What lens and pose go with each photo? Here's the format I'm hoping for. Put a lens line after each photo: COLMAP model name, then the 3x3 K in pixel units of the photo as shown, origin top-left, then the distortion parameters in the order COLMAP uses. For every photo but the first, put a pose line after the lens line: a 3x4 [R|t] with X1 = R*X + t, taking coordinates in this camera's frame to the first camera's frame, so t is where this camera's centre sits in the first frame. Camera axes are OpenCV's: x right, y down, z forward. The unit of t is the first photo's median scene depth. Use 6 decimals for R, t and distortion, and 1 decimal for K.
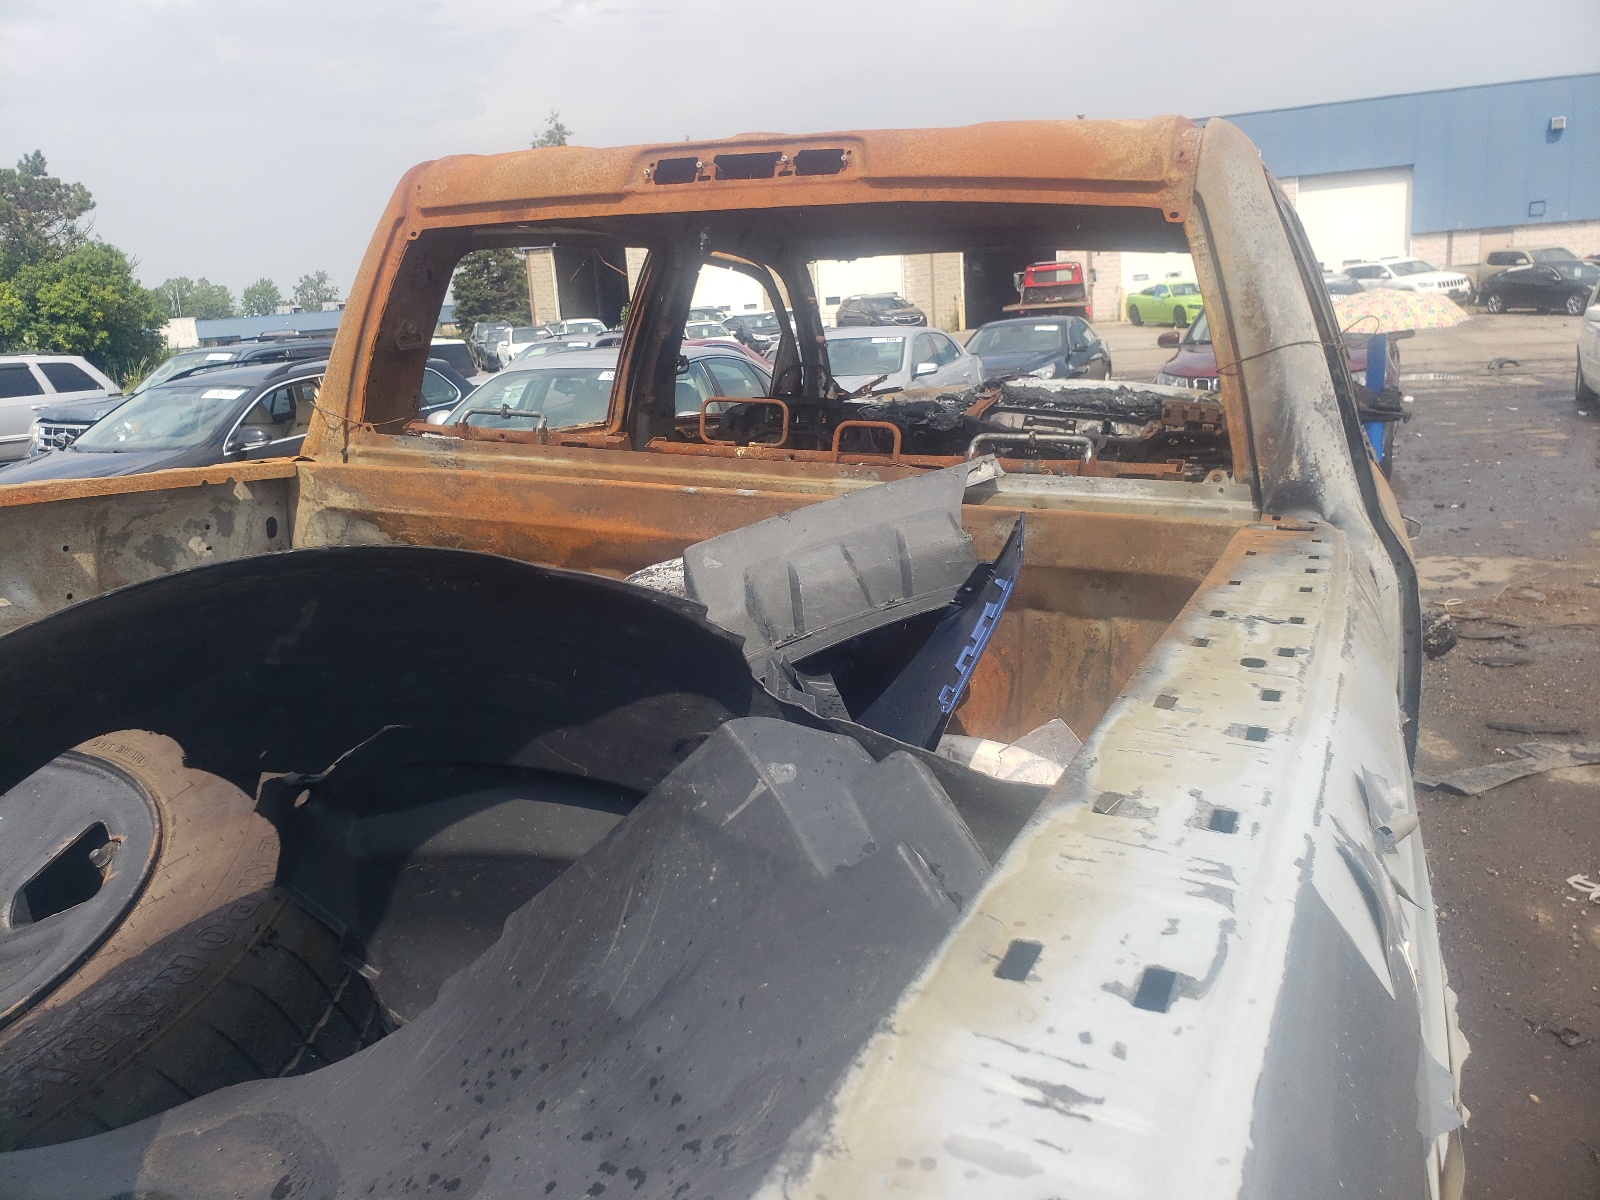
lens RADIAL K [[1238.3, 0, 800.0], [0, 1238.3, 600.0], [0, 0, 1]] dist [-0.005762, 0.053089]
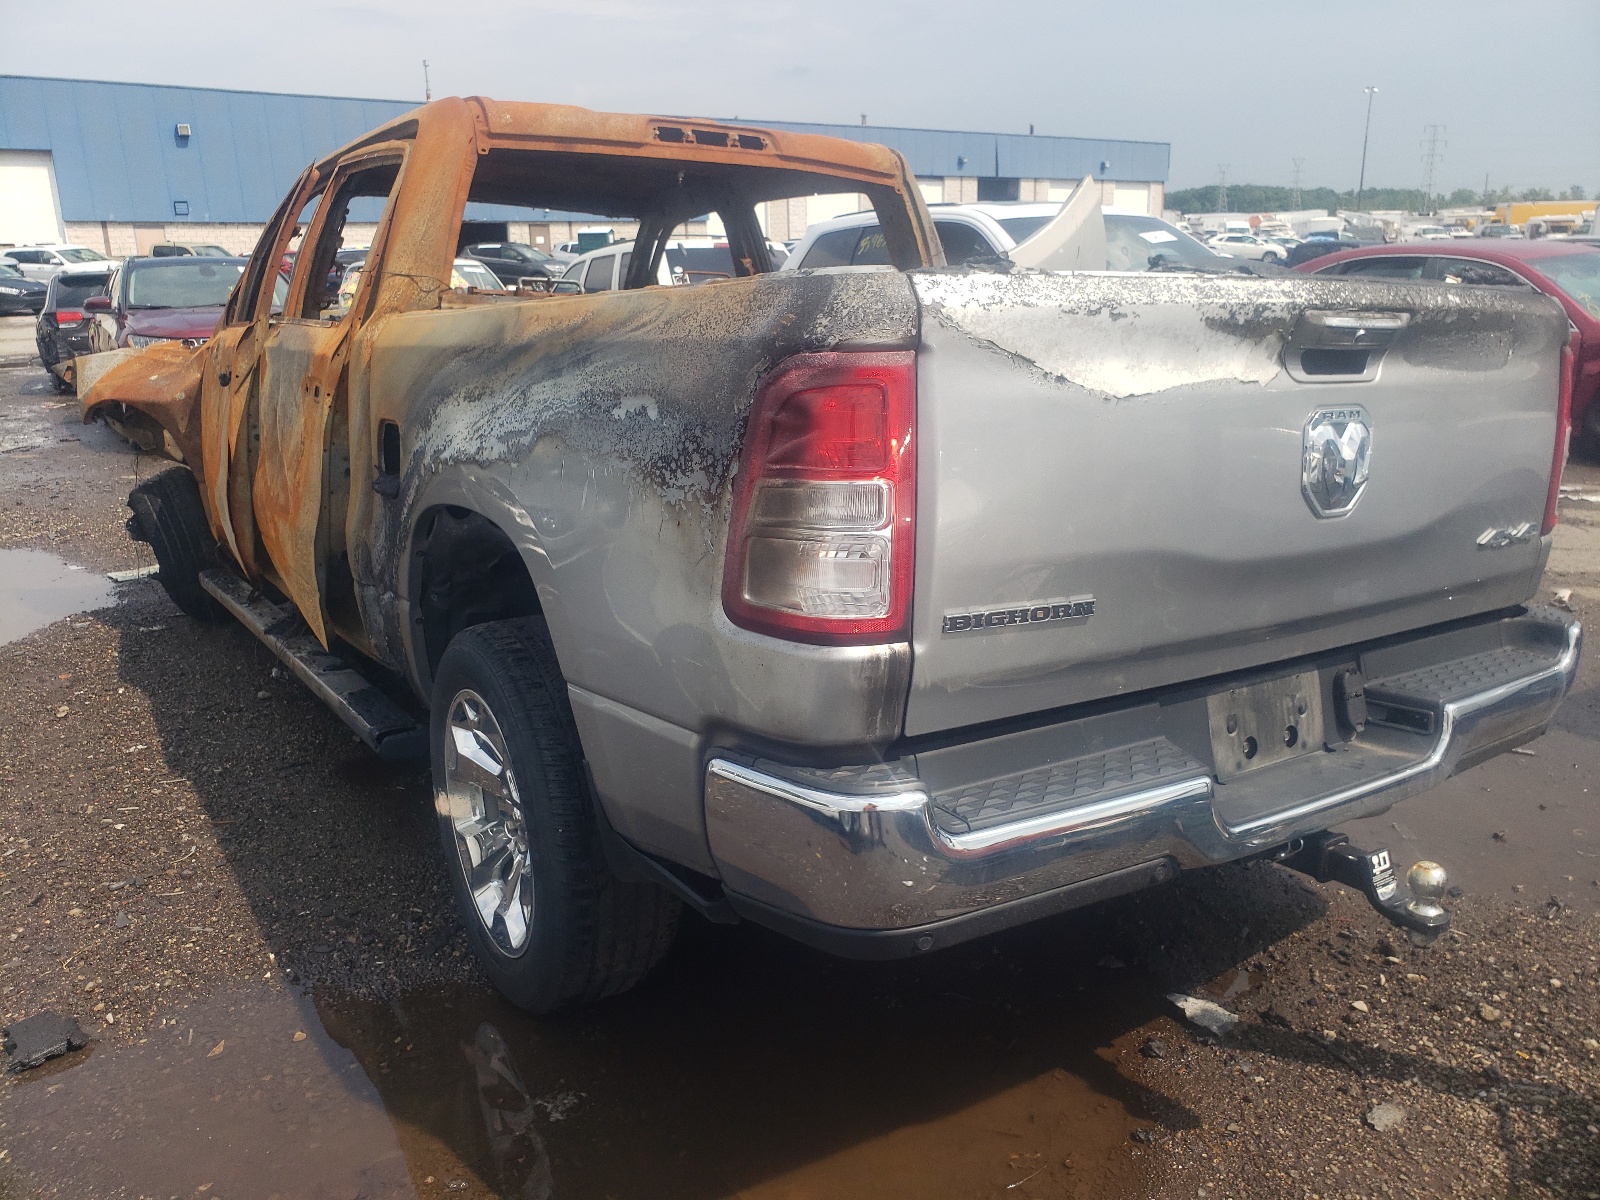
lens RADIAL K [[1238.3, 0, 800.0], [0, 1238.3, 600.0], [0, 0, 1]] dist [-0.005762, 0.053089]
pose [[0.540904, -0.176599, 0.822335, -0.698400], [0.174413, 0.980007, 0.095736, 0.067528], [-0.822802, 0.091642, 0.560892, -0.017314]]
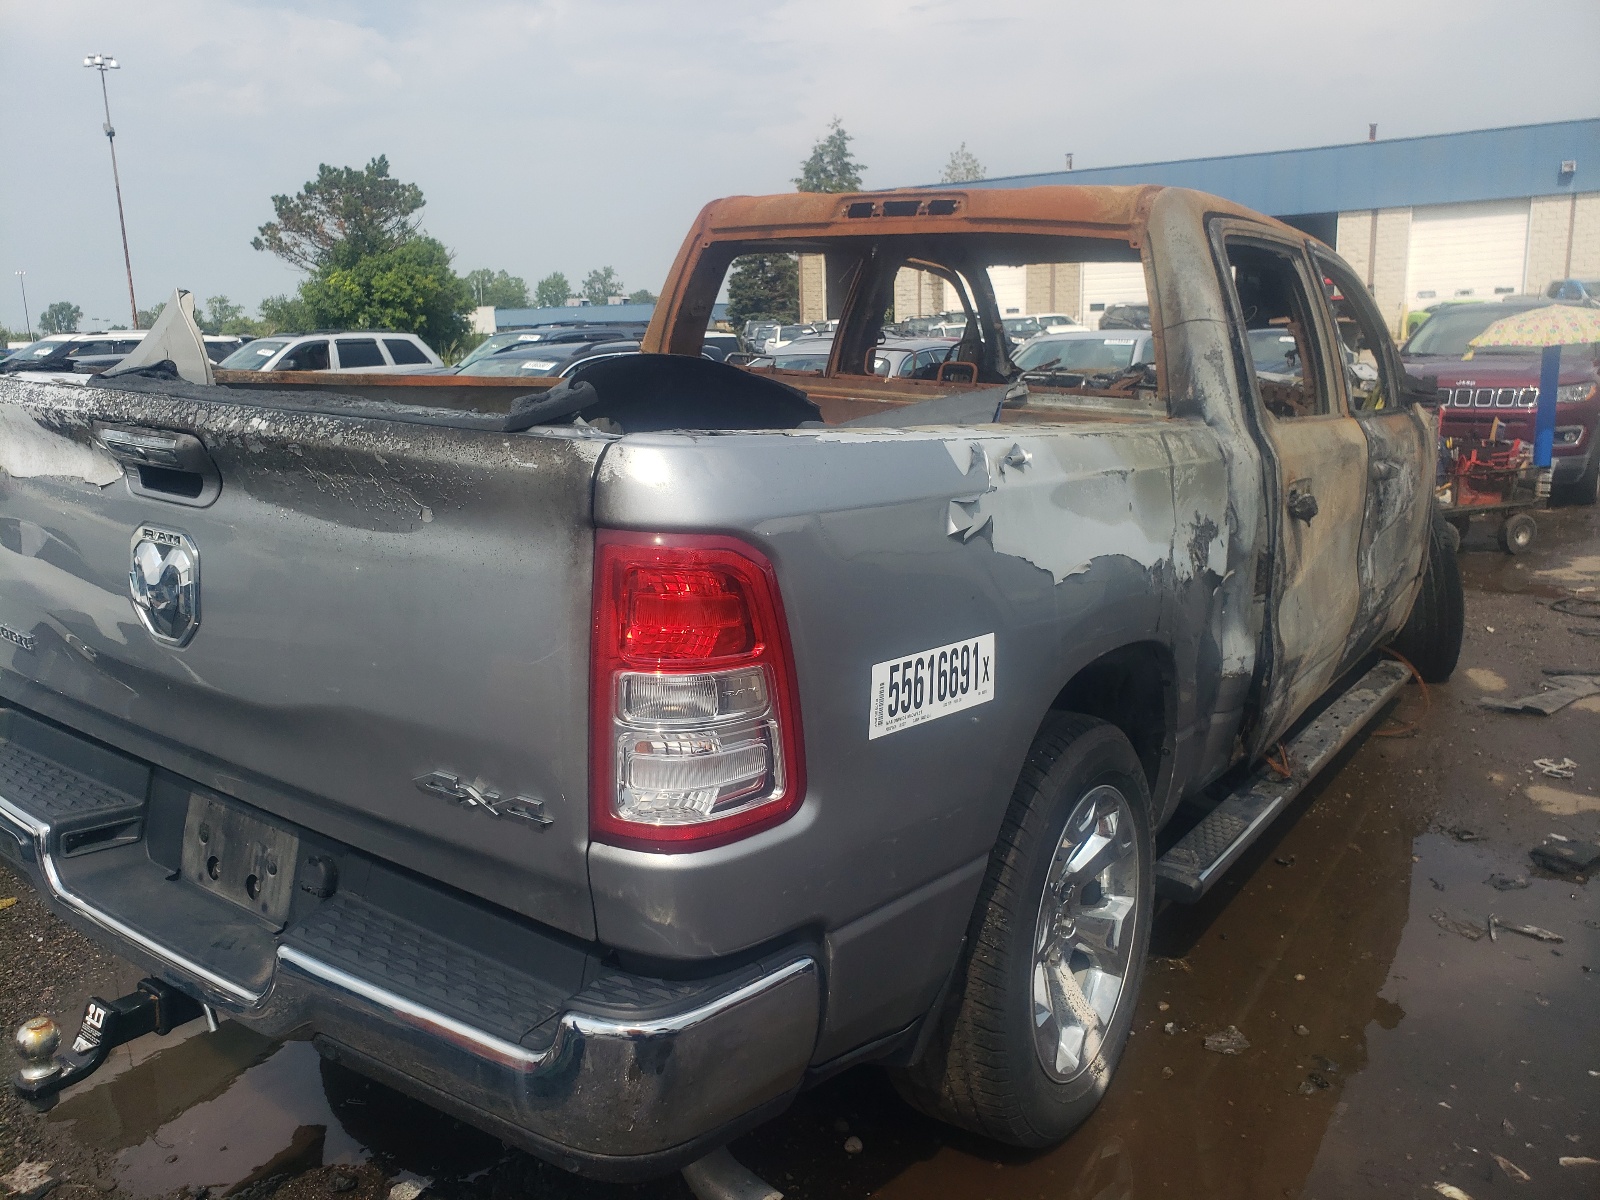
lens RADIAL K [[1238.3, 0, 831.8], [0, 1238.3, 593.5], [0, 0, 1]] dist [0.085244, -0.172940]
pose [[0.982475, 0.071328, -0.172205, 0.087172], [-0.073083, 0.997318, -0.003861, 0.083334], [0.171468, 0.016379, 0.985054, -0.305217]]
